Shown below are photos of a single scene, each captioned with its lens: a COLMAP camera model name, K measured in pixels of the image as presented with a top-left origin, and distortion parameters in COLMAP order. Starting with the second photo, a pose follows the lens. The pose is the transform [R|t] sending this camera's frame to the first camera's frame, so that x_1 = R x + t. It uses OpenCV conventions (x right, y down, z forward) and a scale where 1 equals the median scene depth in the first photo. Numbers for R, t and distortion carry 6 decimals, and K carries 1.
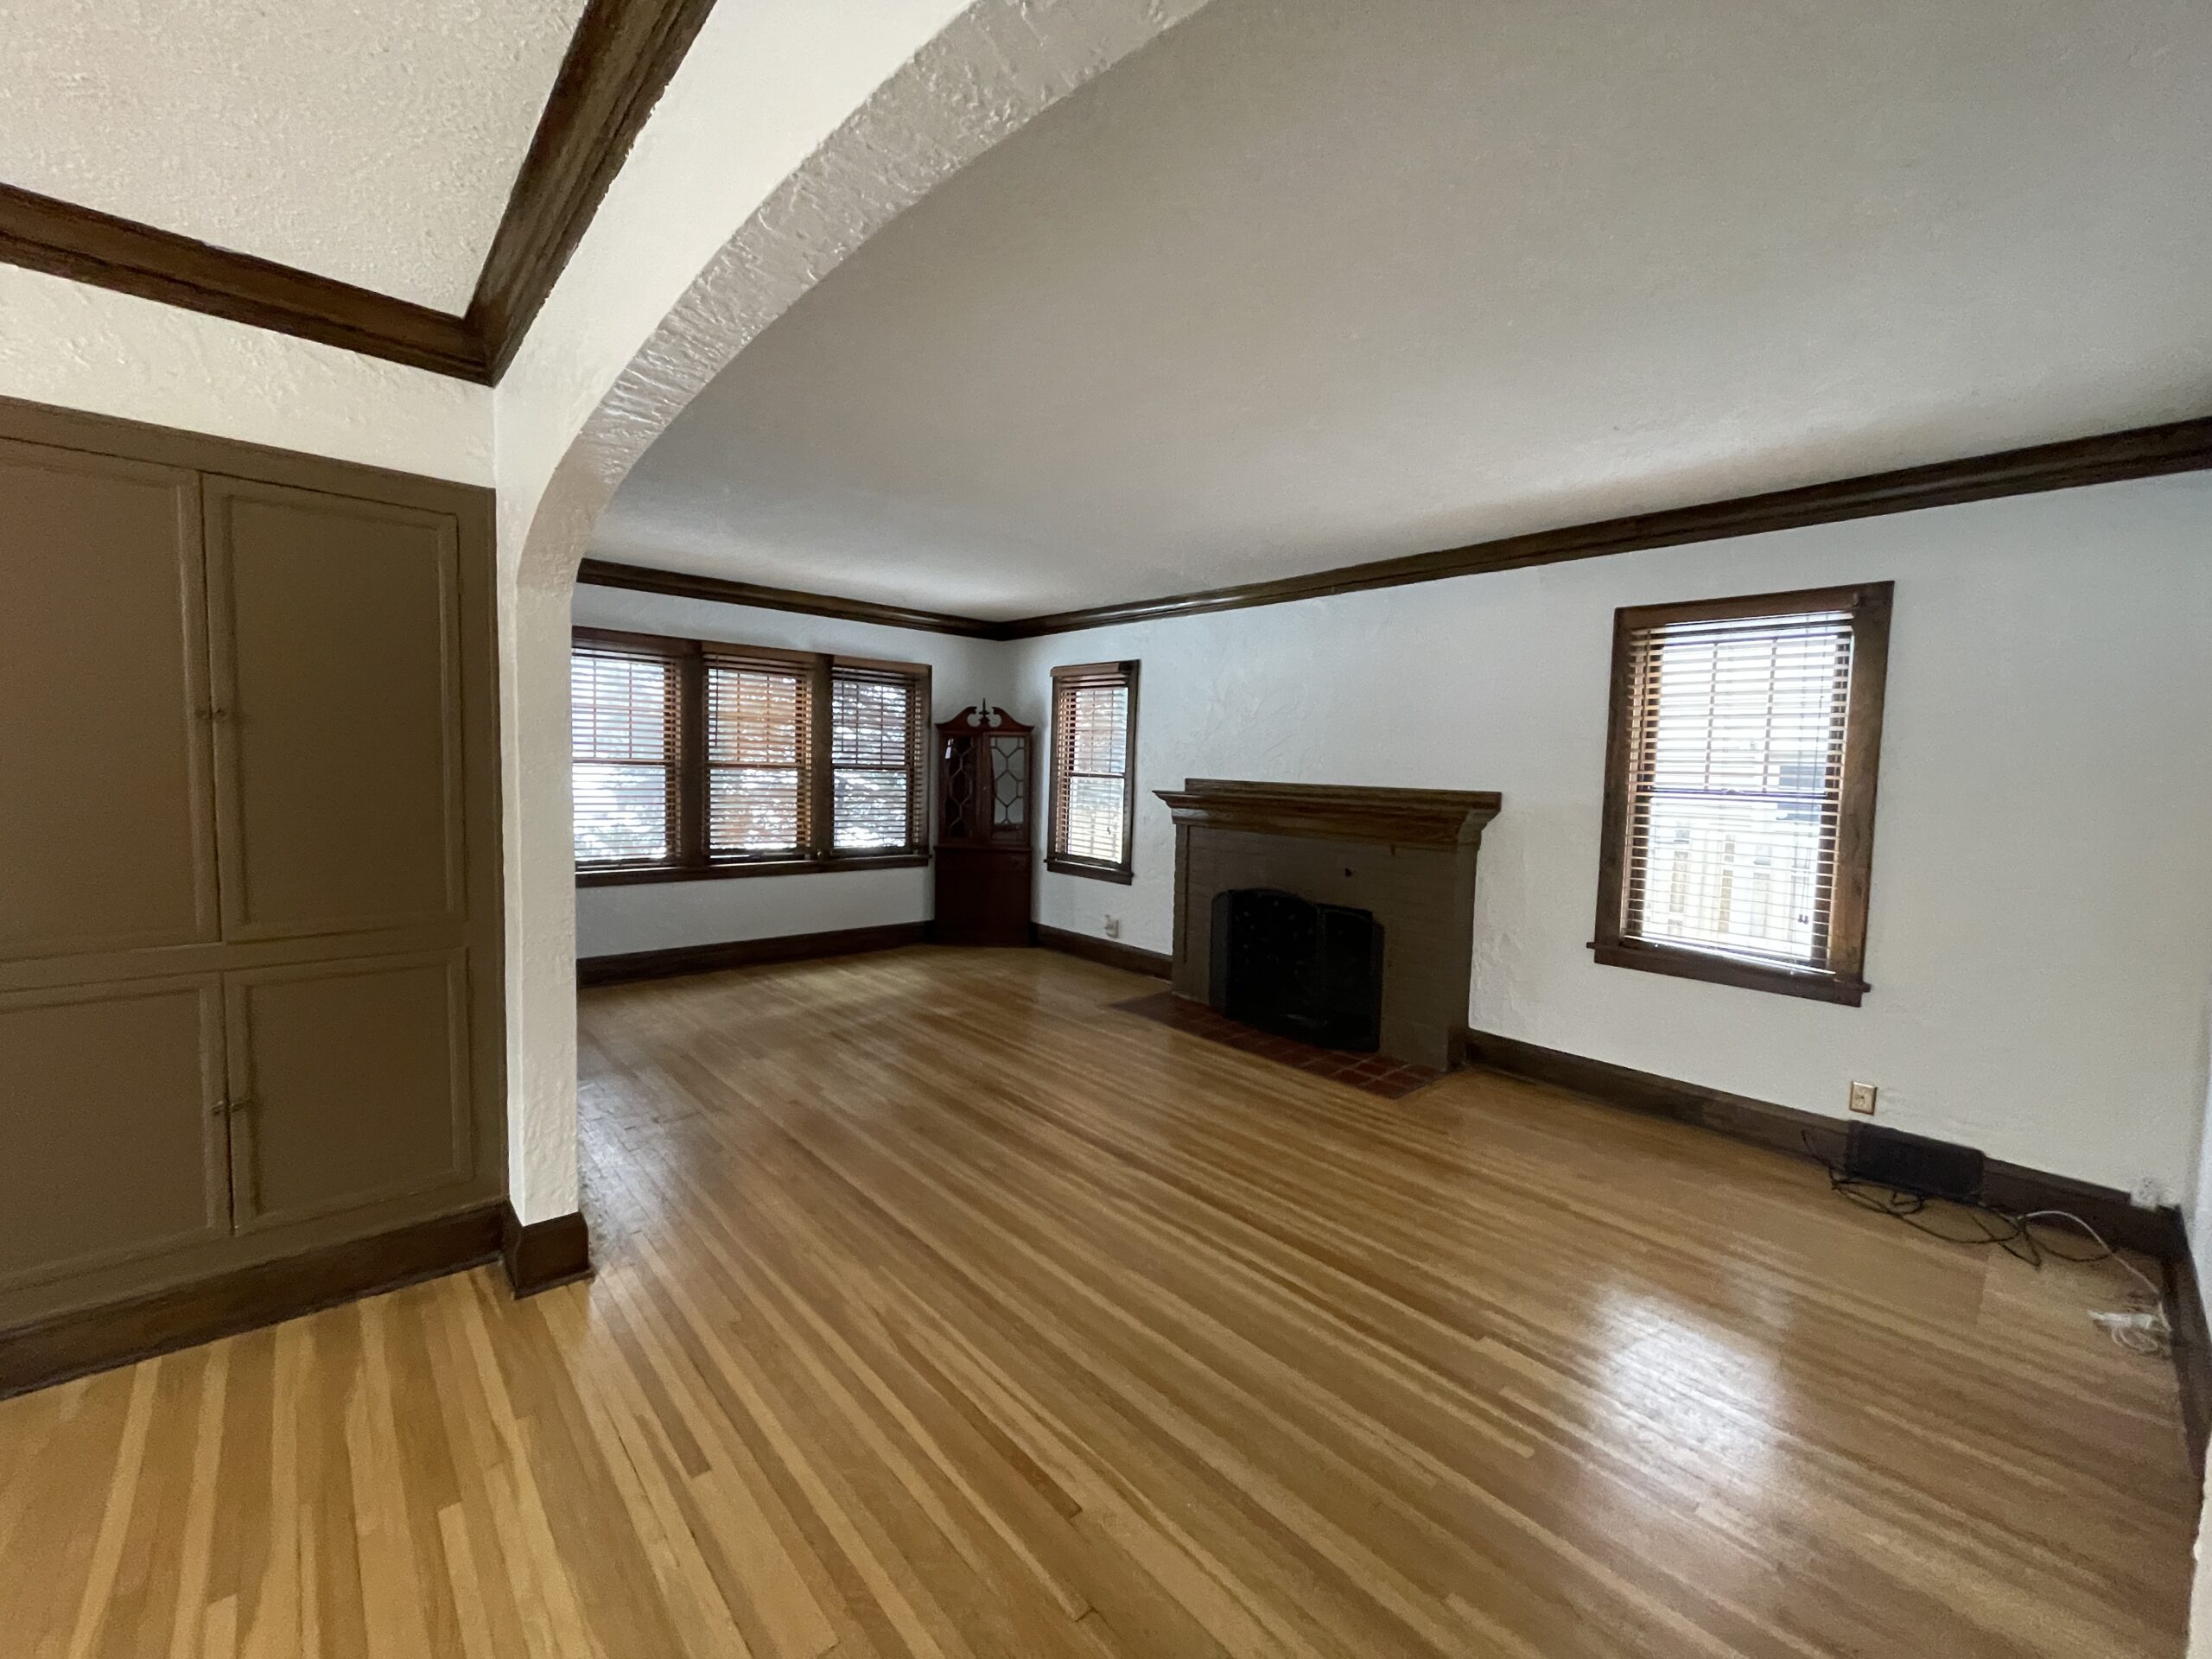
lens RADIAL K [[892.7, 0, 1100.0], [0, 892.7, 818.6], [0, 0, 1]] dist [-0.002512, 0.000710]
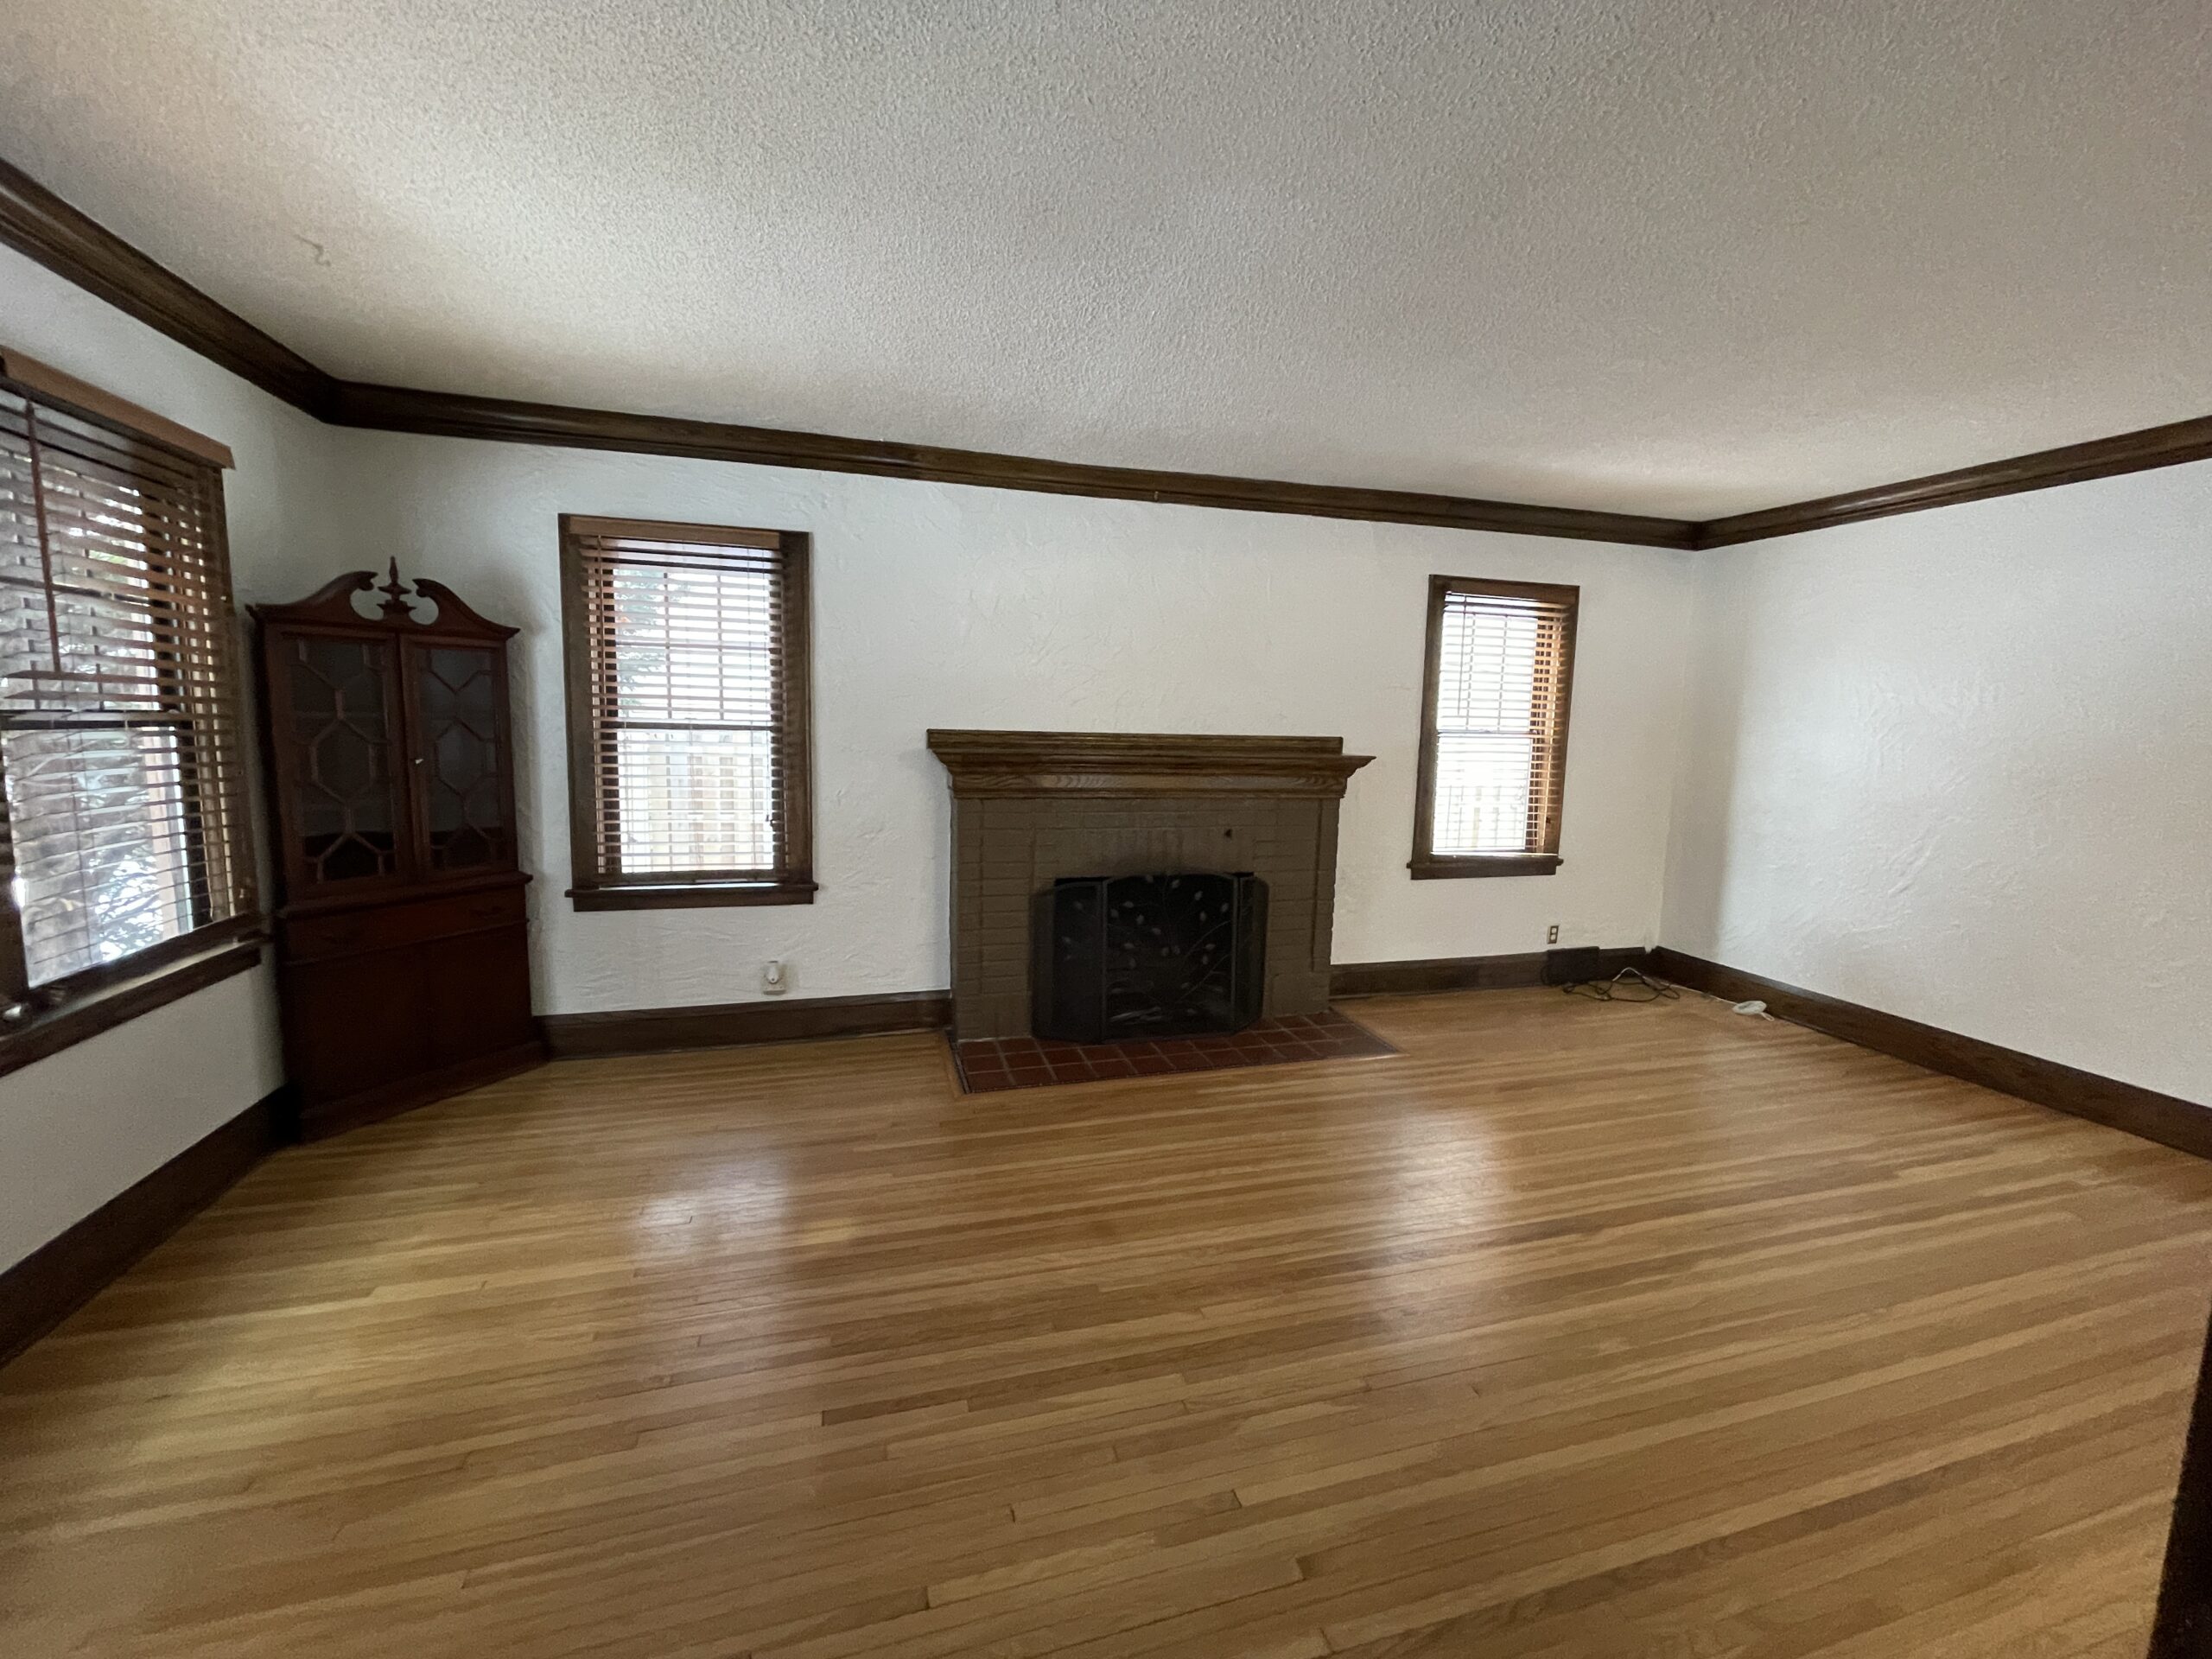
lens RADIAL K [[892.7, 0, 1109.2], [0, 892.7, 825.8], [0, 0, 1]] dist [-0.002512, 0.000710]
pose [[0.435768, -0.125798, 0.891224, -0.560939], [0.046817, 0.992012, 0.117133, -0.055881], [-0.898840, -0.009318, 0.438177, 0.720502]]
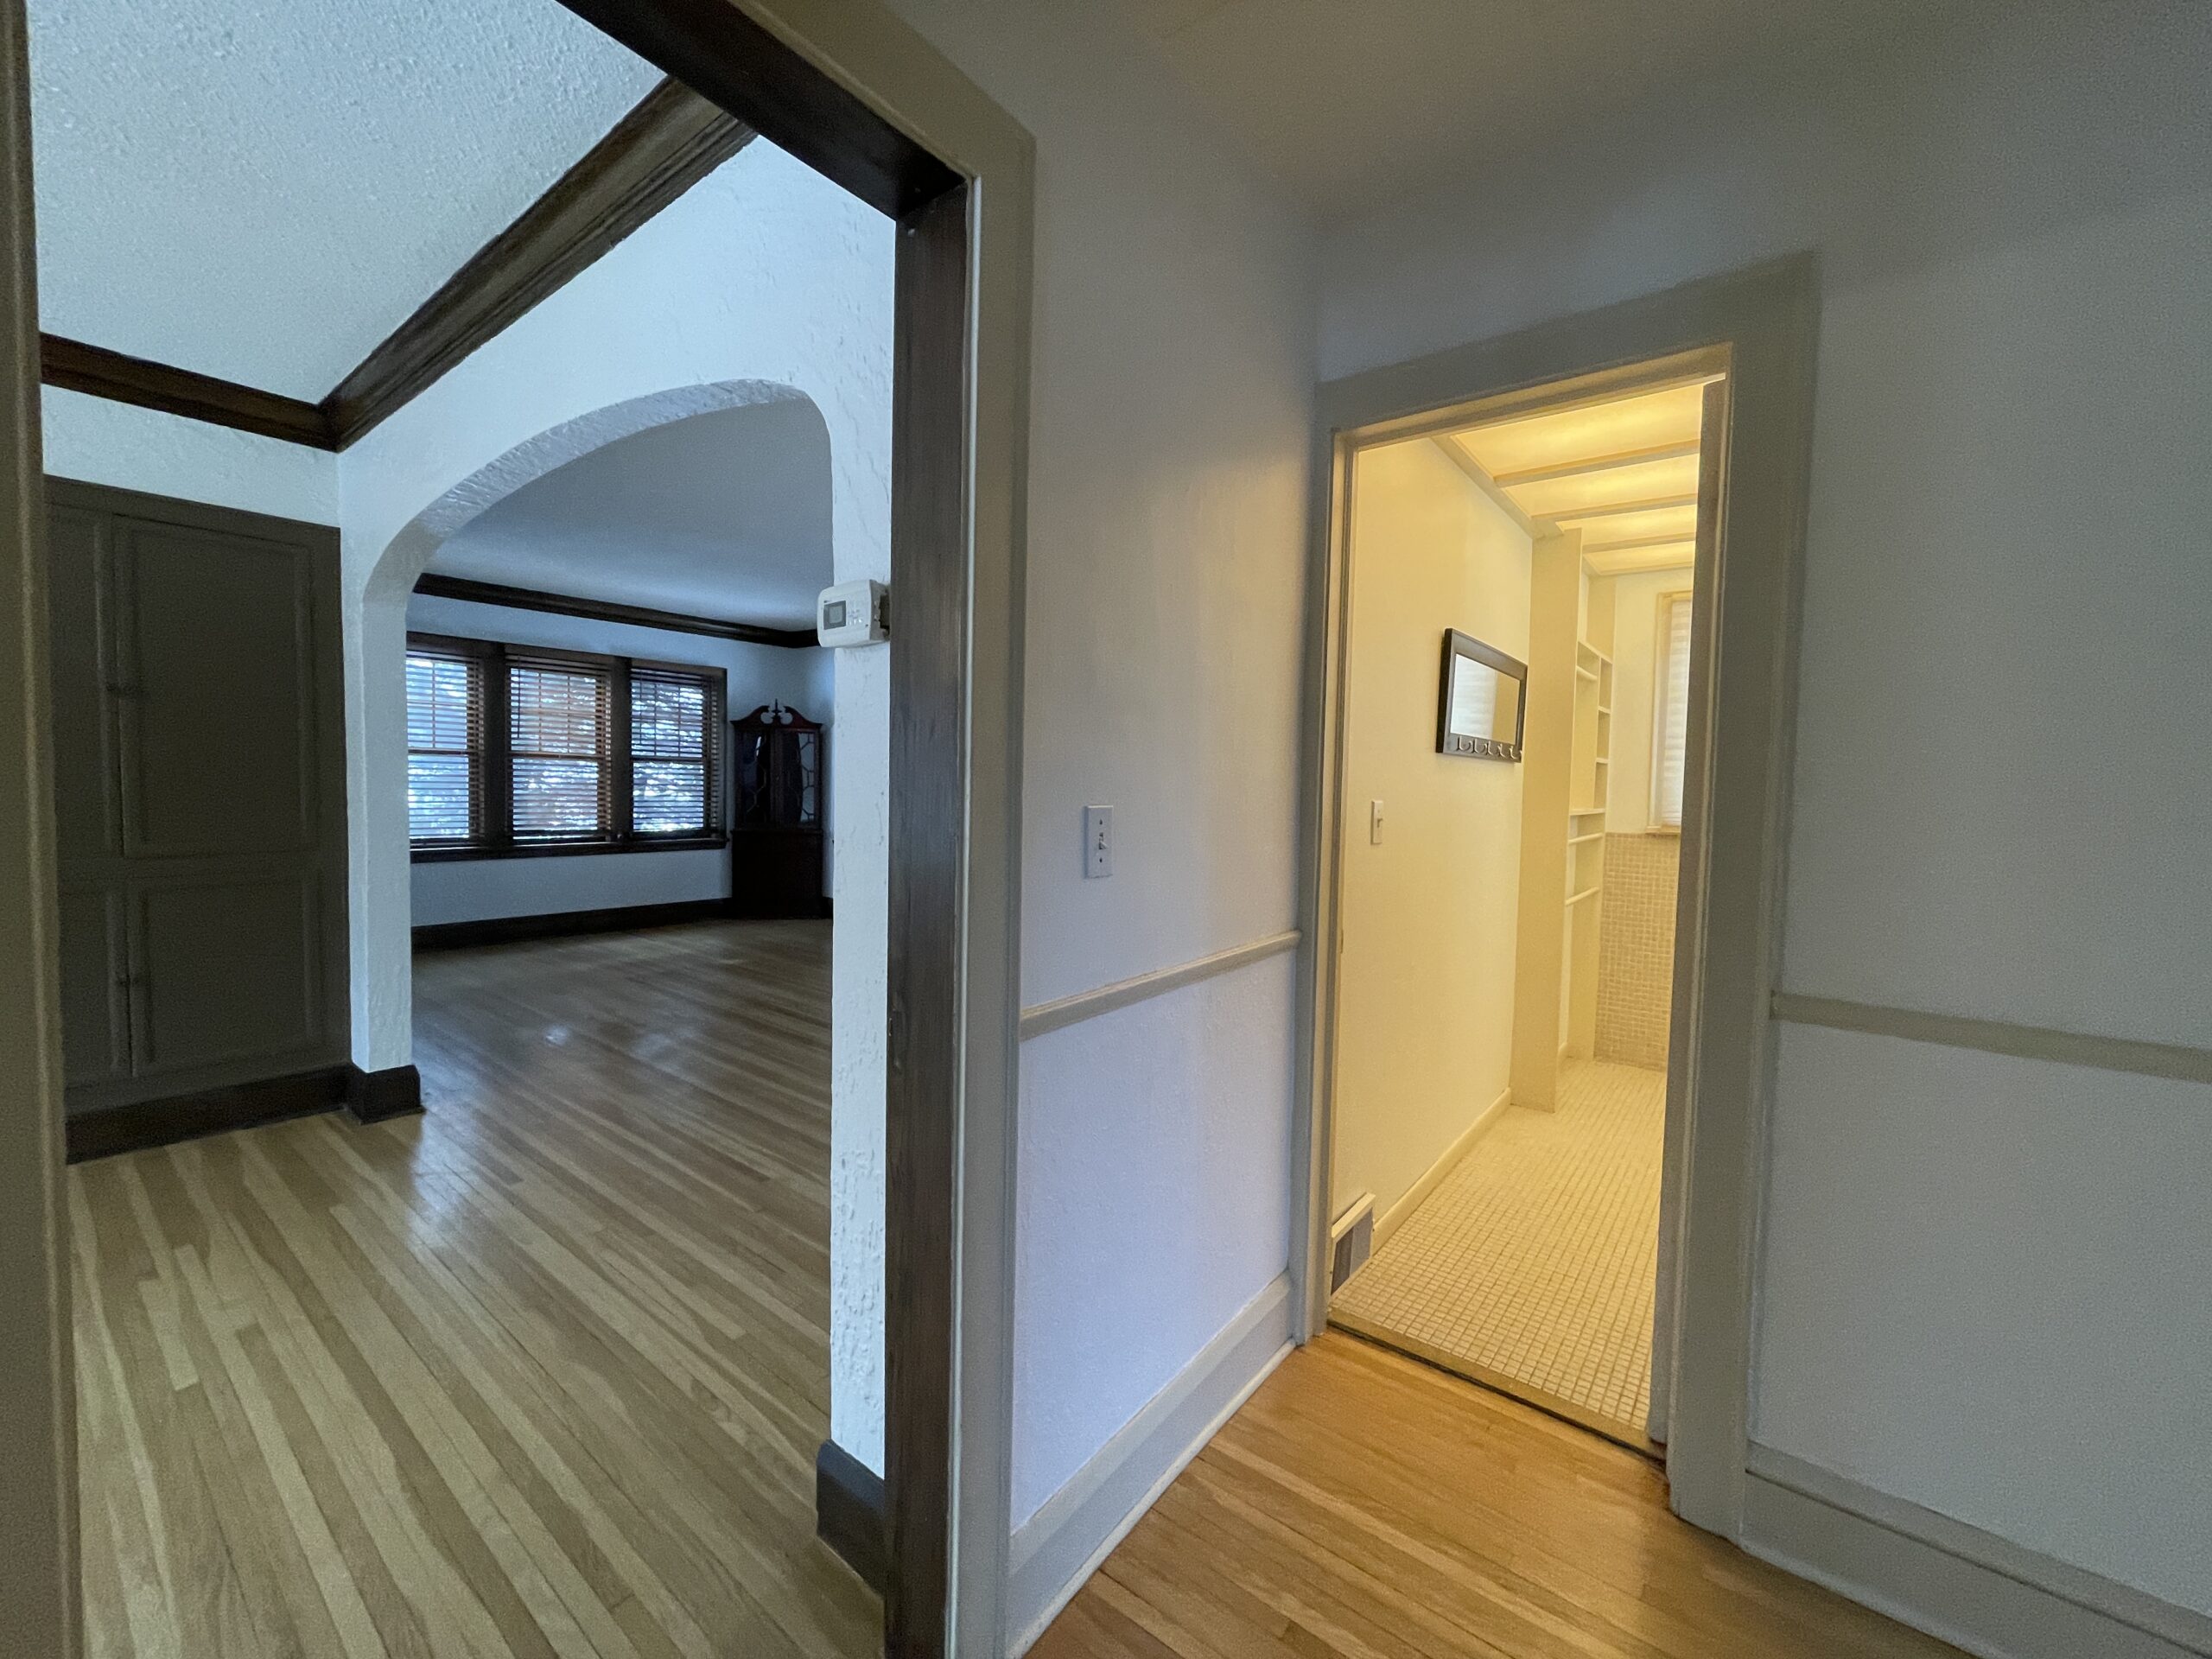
lens RADIAL K [[892.7, 0, 1094.3], [0, 892.7, 815.3], [0, 0, 1]] dist [-0.002512, 0.000710]
pose [[0.985609, -0.013129, 0.168529, 0.111539], [0.015804, 0.999769, -0.014540, 0.053447], [-0.168299, 0.016994, 0.985589, -0.270261]]
